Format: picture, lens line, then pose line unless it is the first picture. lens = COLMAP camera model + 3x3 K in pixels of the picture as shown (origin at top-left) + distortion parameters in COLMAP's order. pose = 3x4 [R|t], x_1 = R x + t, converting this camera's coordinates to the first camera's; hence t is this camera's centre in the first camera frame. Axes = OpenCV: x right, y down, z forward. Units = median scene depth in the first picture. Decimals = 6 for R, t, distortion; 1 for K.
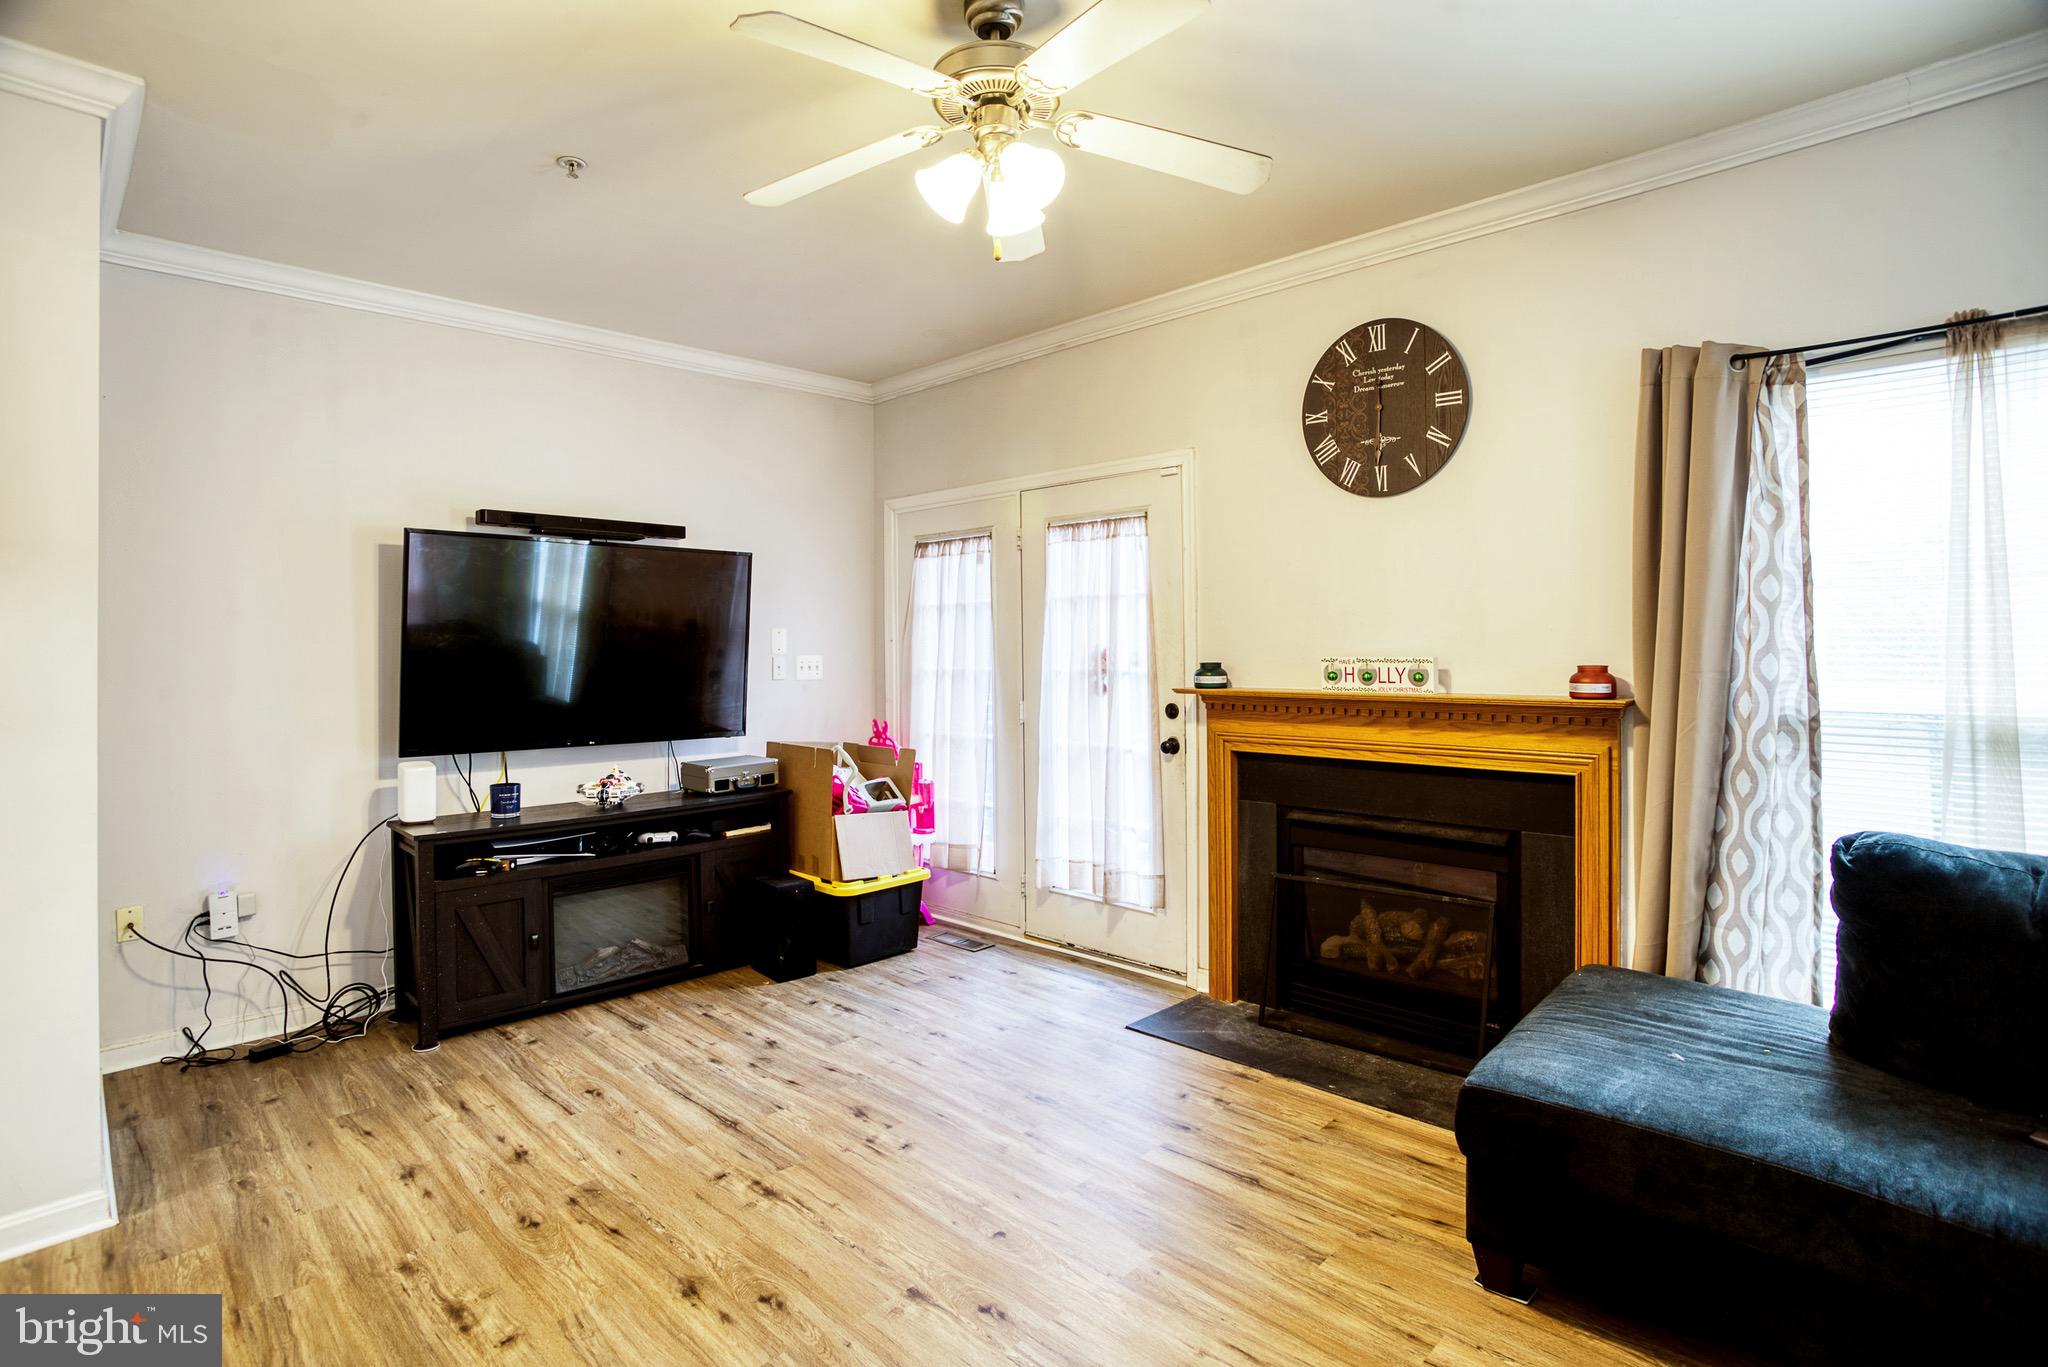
lens RADIAL K [[1023.9, 0, 1013.9], [0, 1023.9, 631.8], [0, 0, 1]] dist [-0.055767, 0.006243]
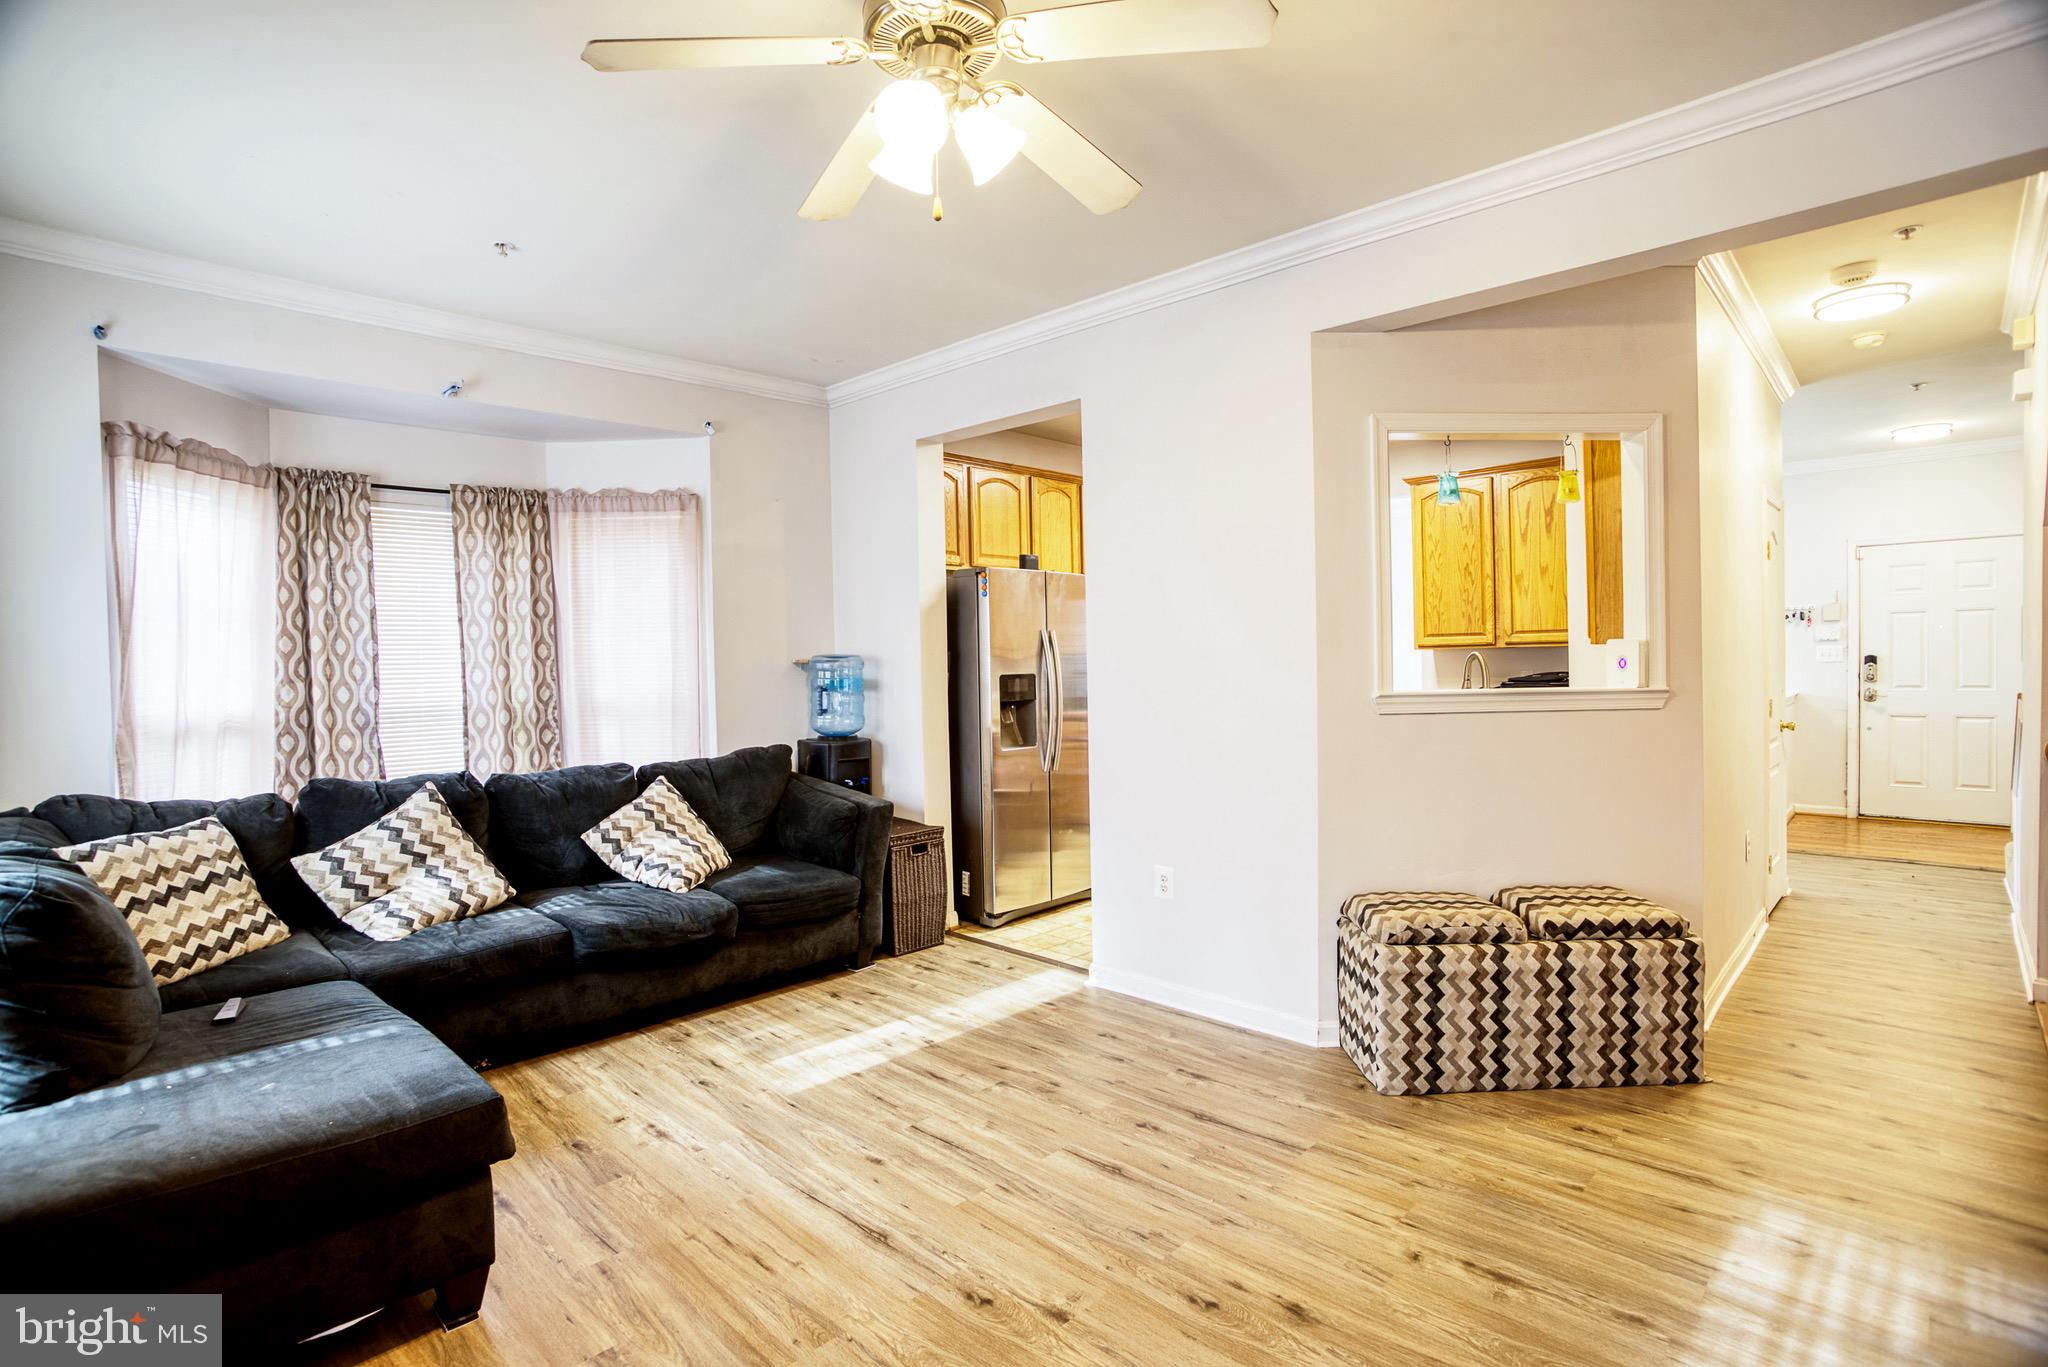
lens RADIAL K [[1001.5, 0, 1013.3], [0, 1001.5, 684.1], [0, 0, 1]] dist [-0.077241, 0.028937]
pose [[-0.999356, 0.029473, -0.020492, -0.034237], [0.029225, 0.999497, 0.012304, 0.027450], [0.020844, 0.011698, -0.999714, 1.243866]]
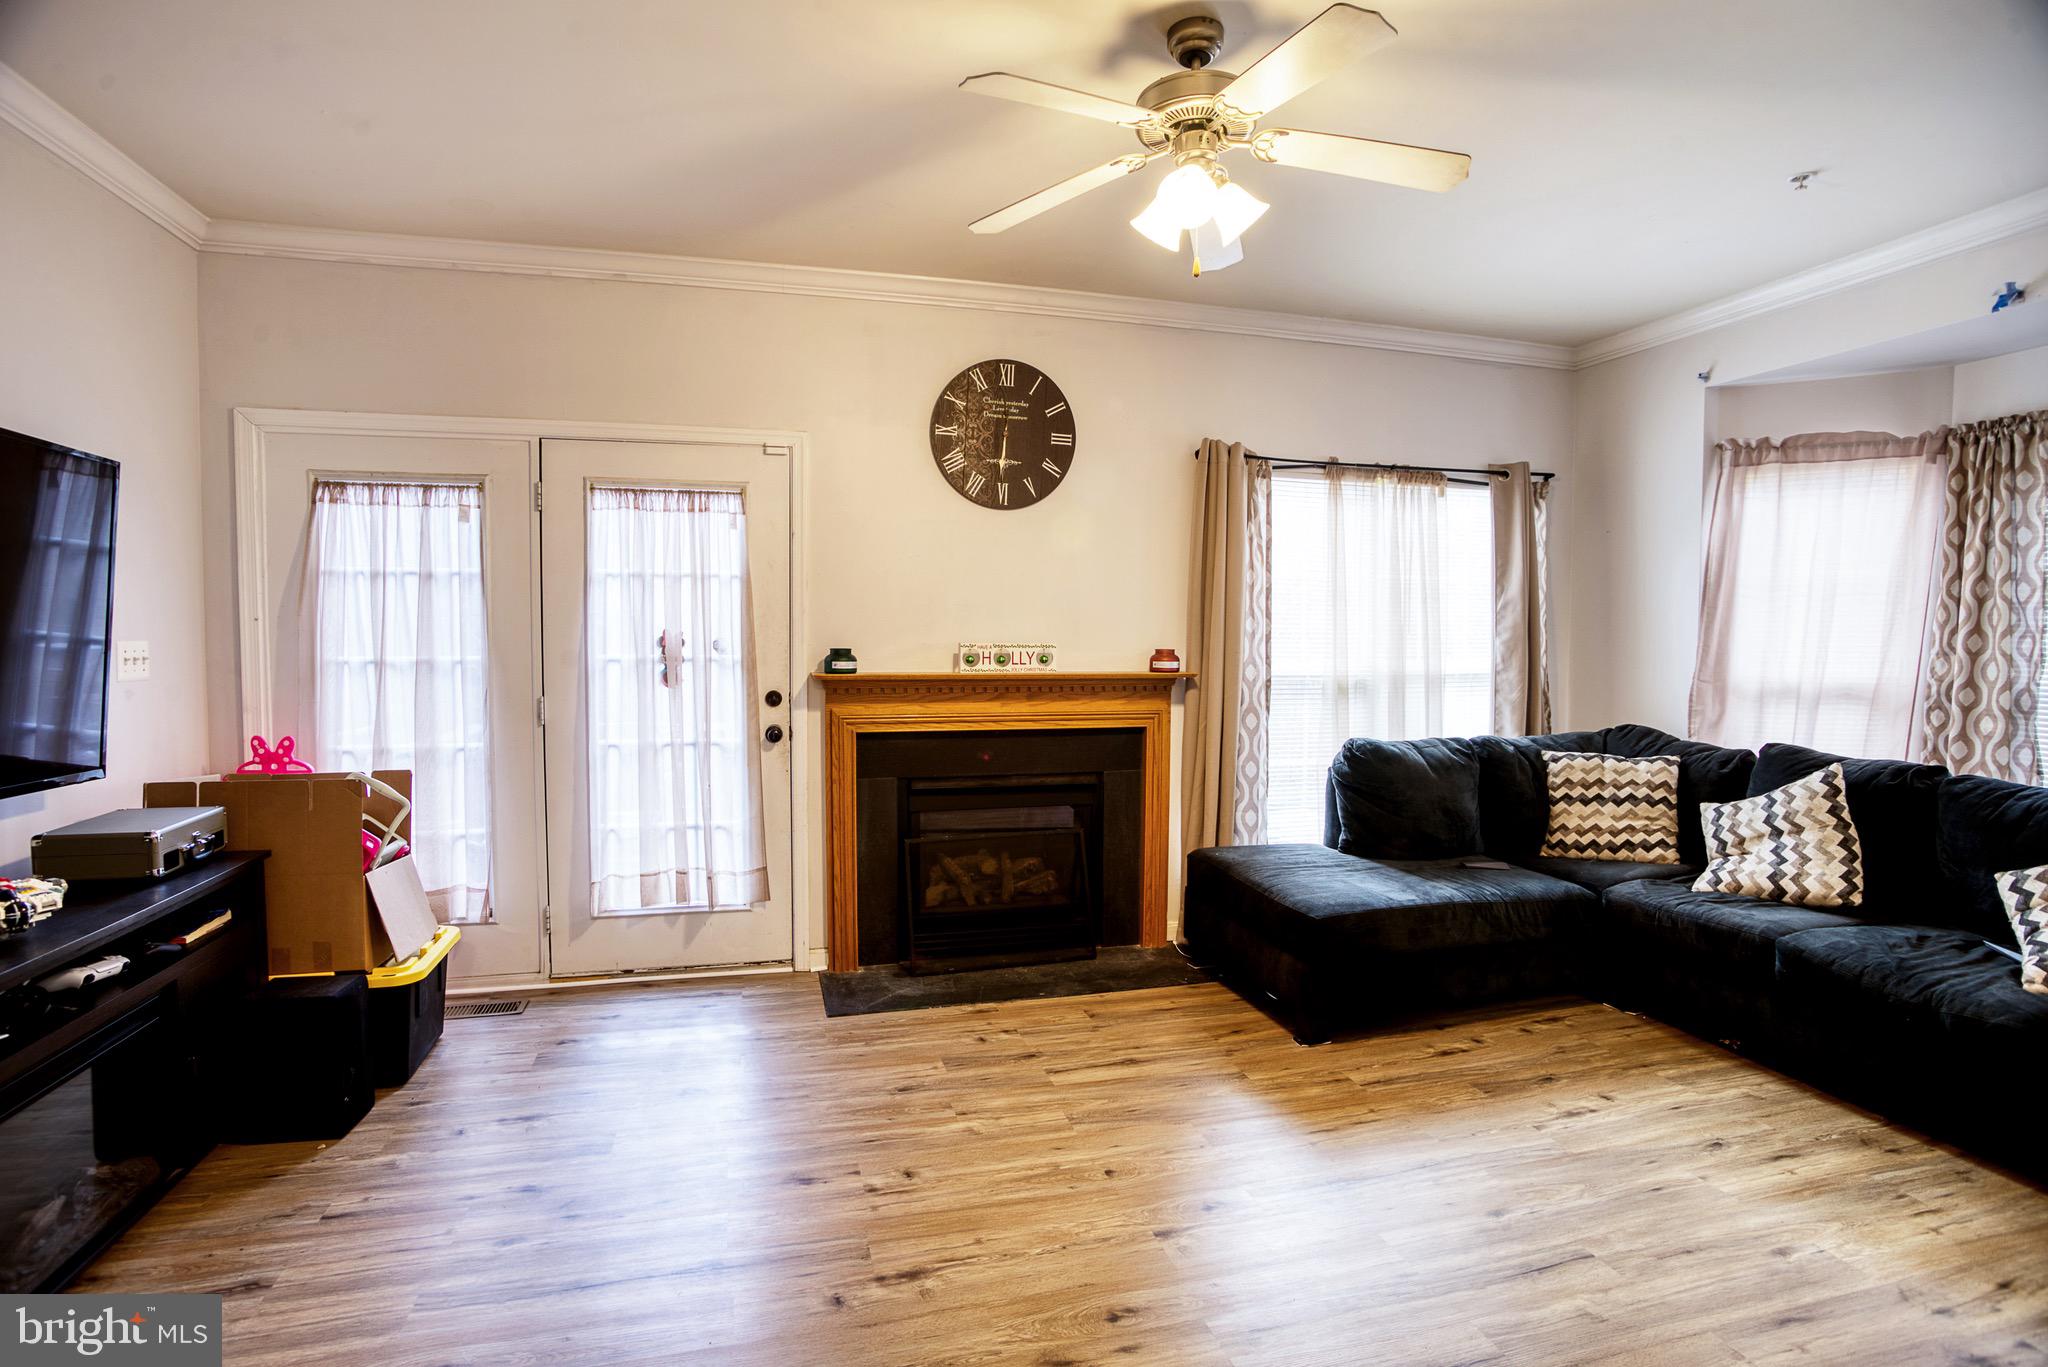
lens RADIAL K [[1001.5, 0, 1009.2], [0, 1001.5, 681.8], [0, 0, 1]] dist [-0.077241, 0.028937]
pose [[0.503030, -0.028604, 0.863795, -0.690315], [-0.020556, 0.998773, 0.045044, 0.017969], [-0.864024, -0.040415, 0.501825, 0.414394]]
